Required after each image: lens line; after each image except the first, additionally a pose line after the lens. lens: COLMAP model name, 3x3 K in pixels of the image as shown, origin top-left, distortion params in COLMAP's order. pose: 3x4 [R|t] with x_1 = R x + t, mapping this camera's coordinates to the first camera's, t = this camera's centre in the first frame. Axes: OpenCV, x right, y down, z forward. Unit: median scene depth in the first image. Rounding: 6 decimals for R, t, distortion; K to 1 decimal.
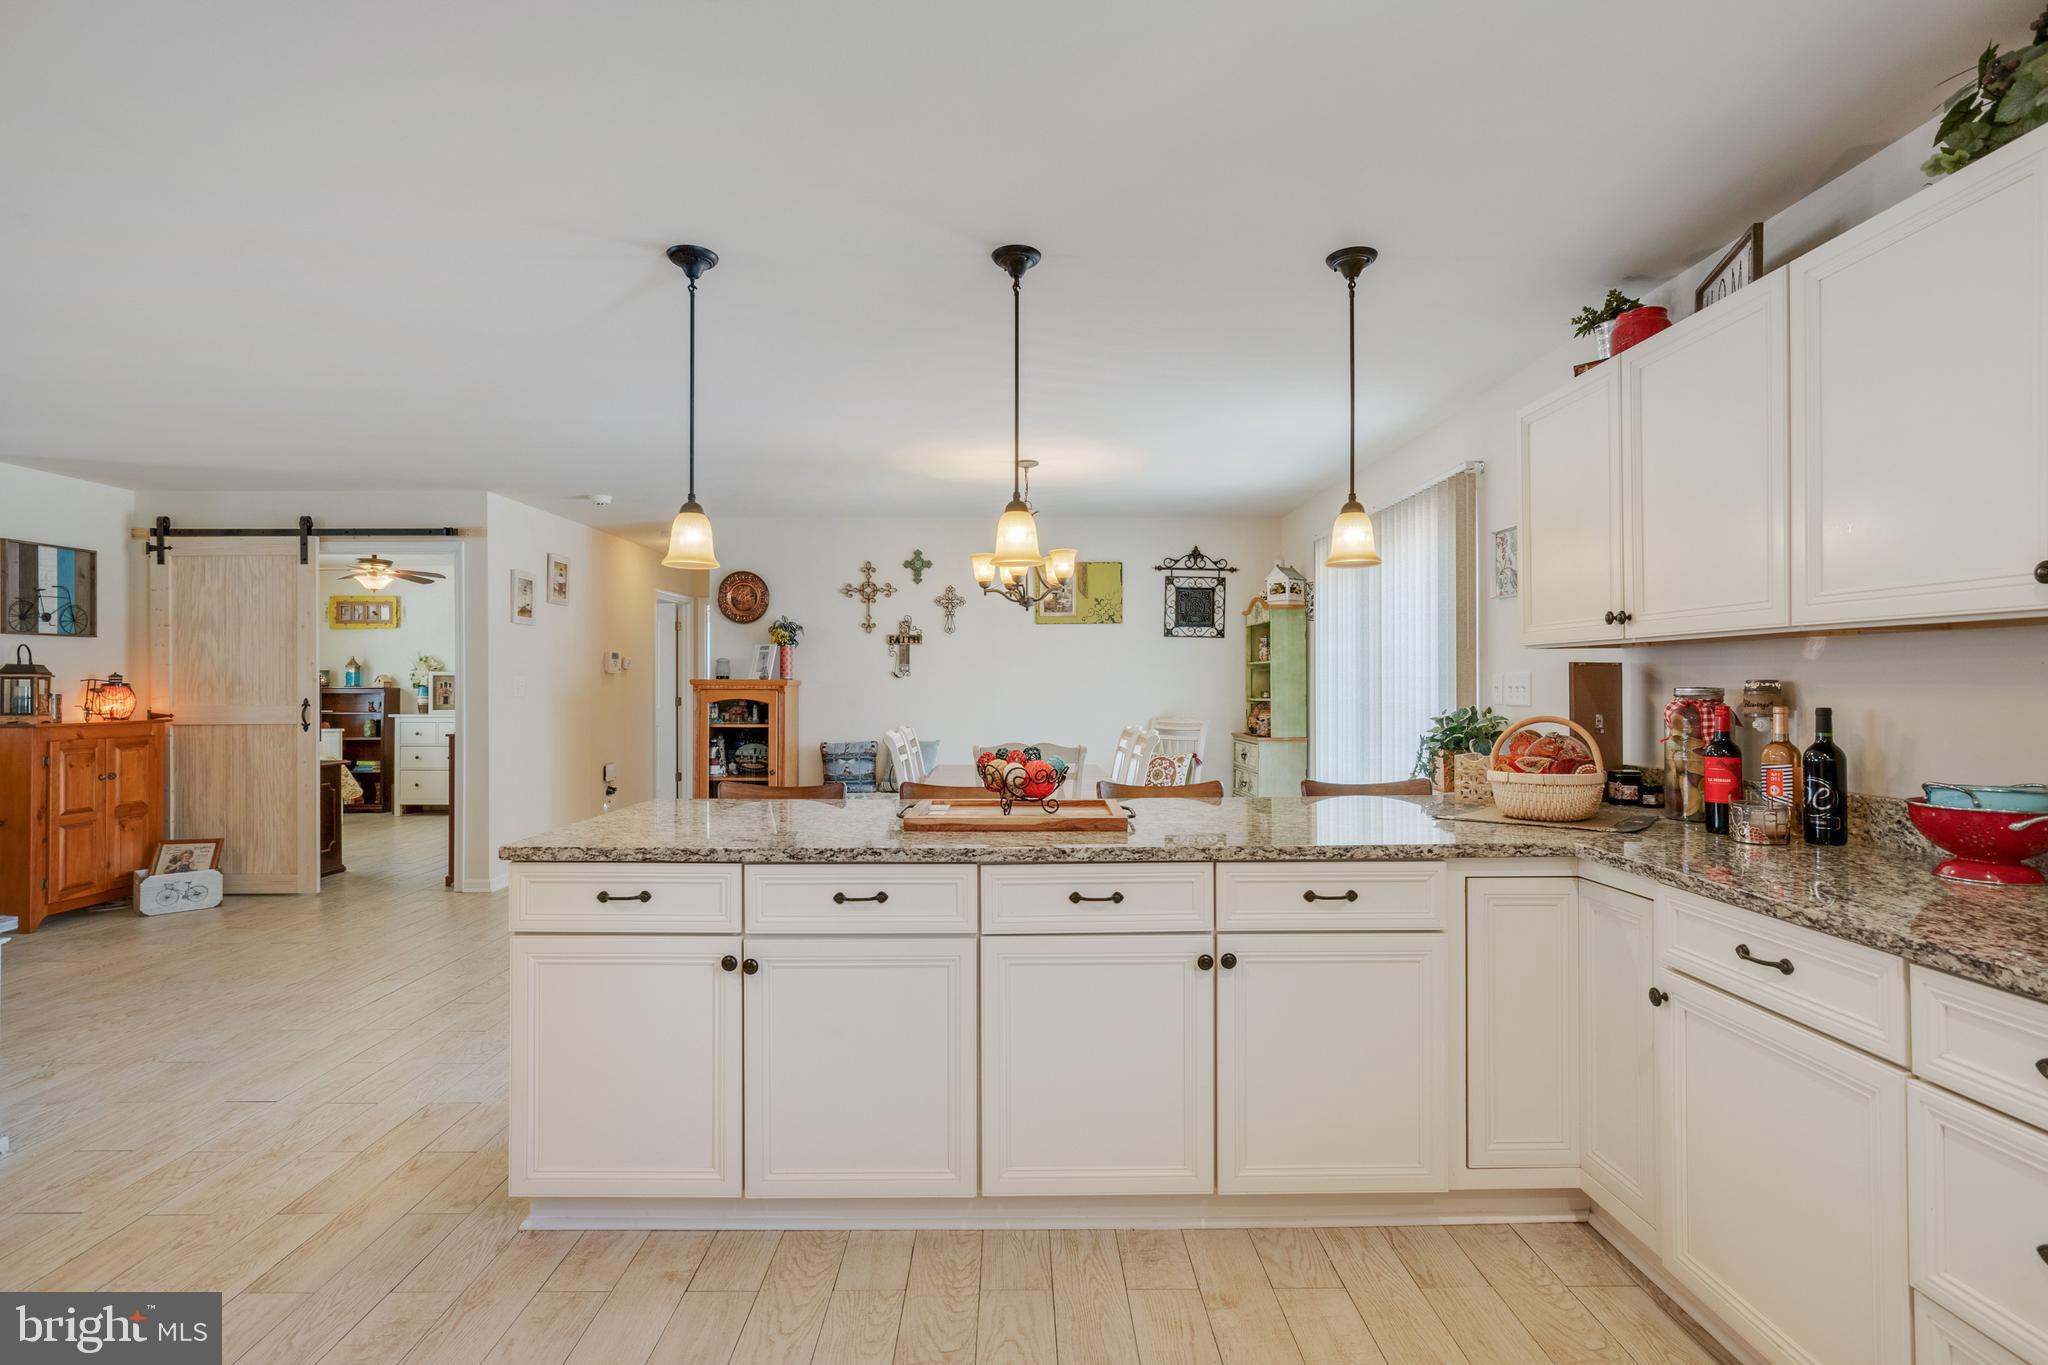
lens RADIAL K [[962.5, 0, 1009.6], [0, 962.5, 683.4], [0, 0, 1]] dist [-0.000489, 0.001059]
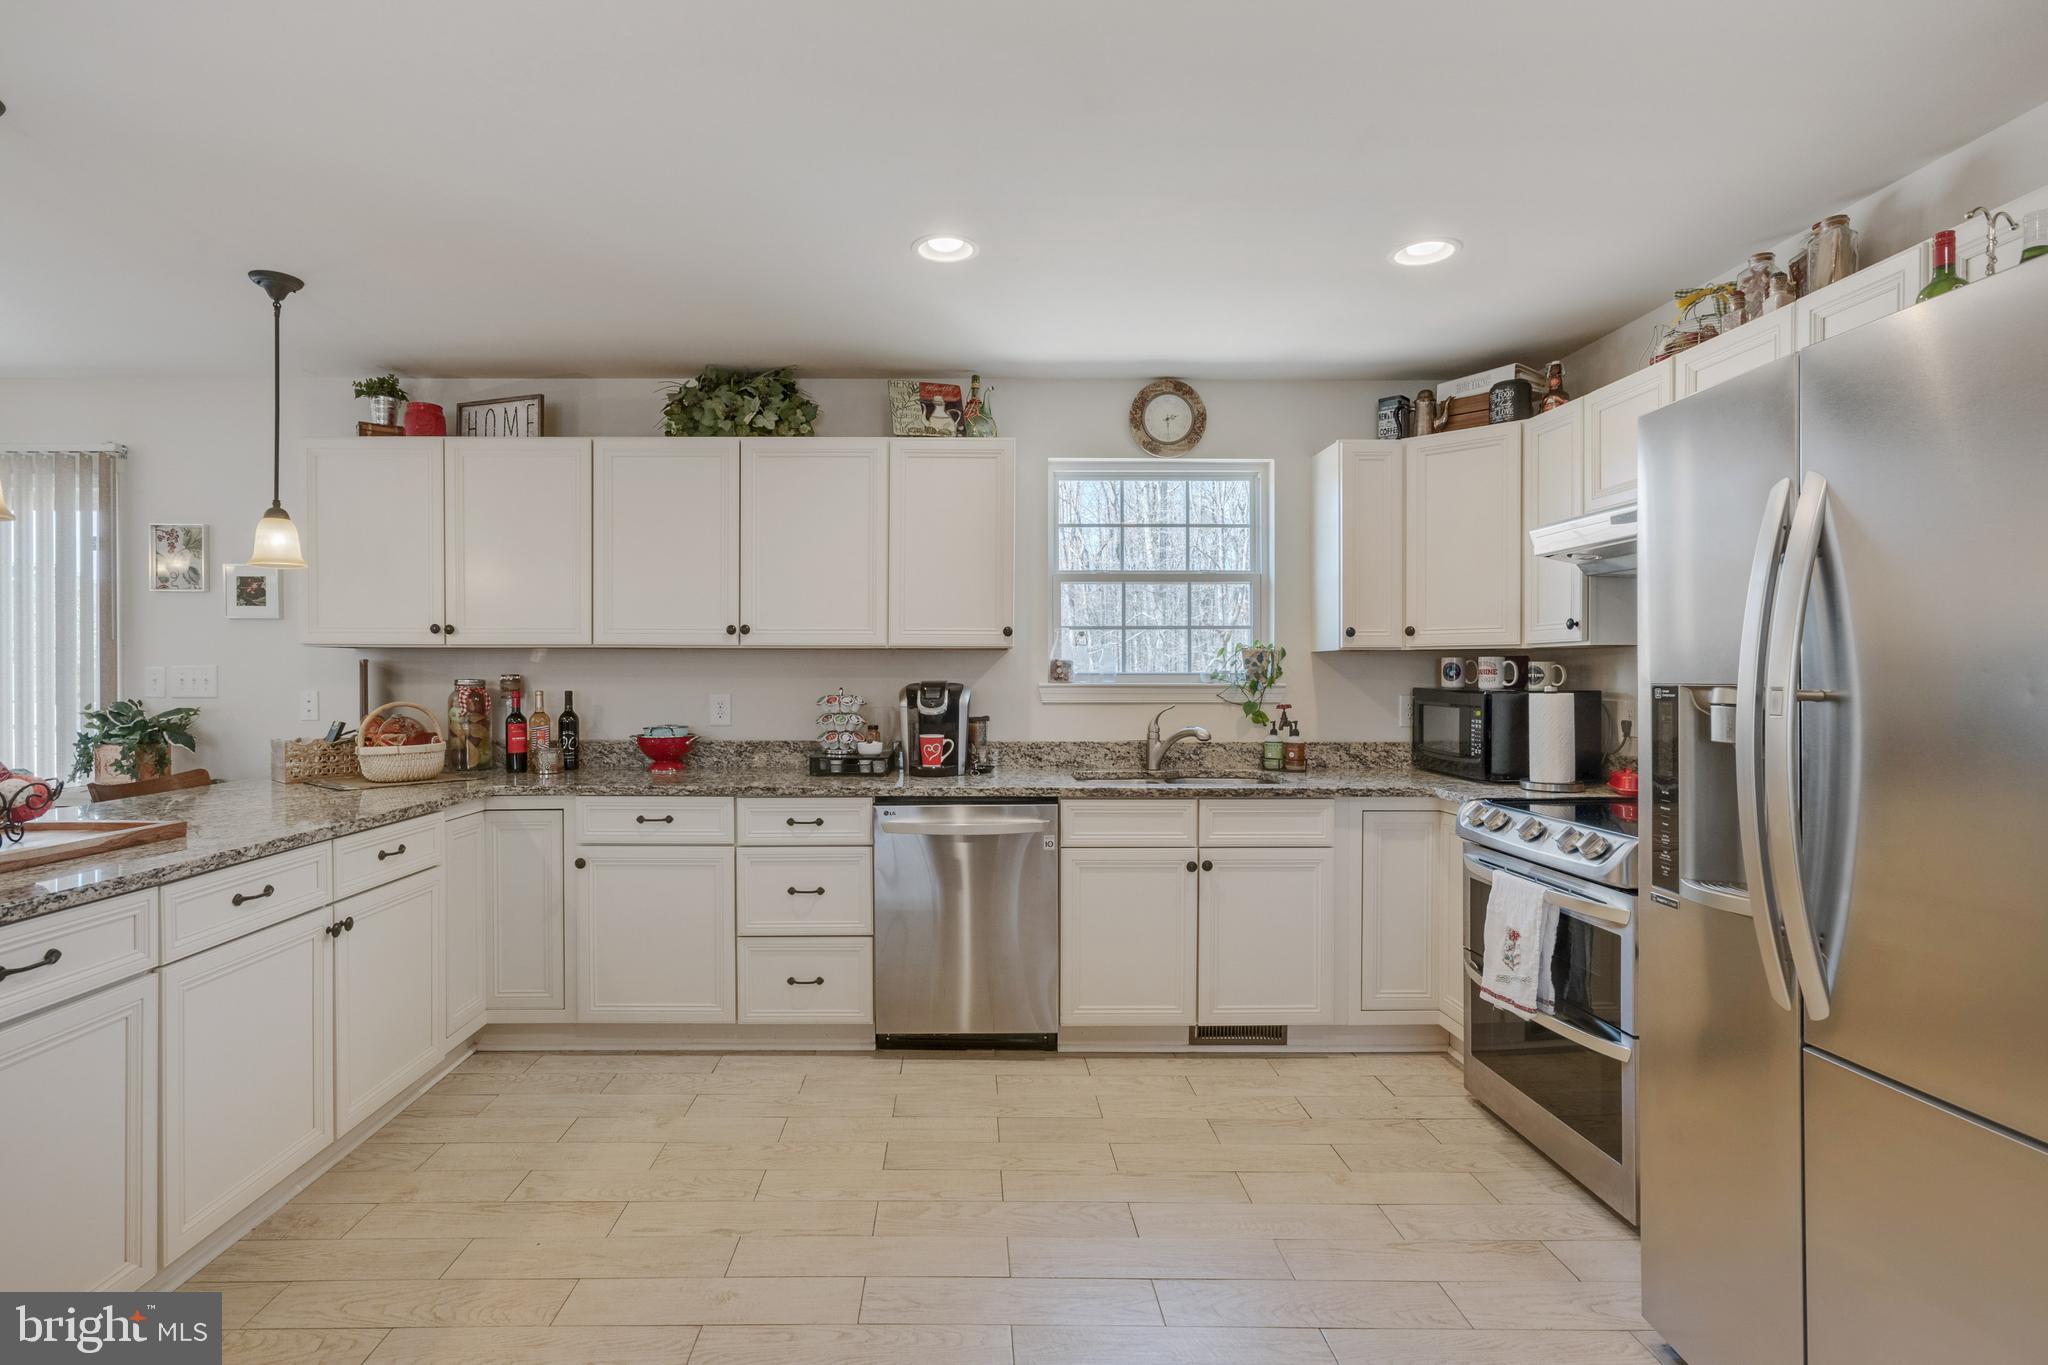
lens RADIAL K [[1003.9, 0, 963.9], [0, 1003.9, 675.8], [0, 0, 1]] dist [-0.002189, 0.000703]
pose [[0.003963, 0.001966, 0.999990, -0.329591], [-0.002648, 0.999995, -0.001955, -0.000007], [-0.999989, -0.002640, 0.003968, 0.098567]]
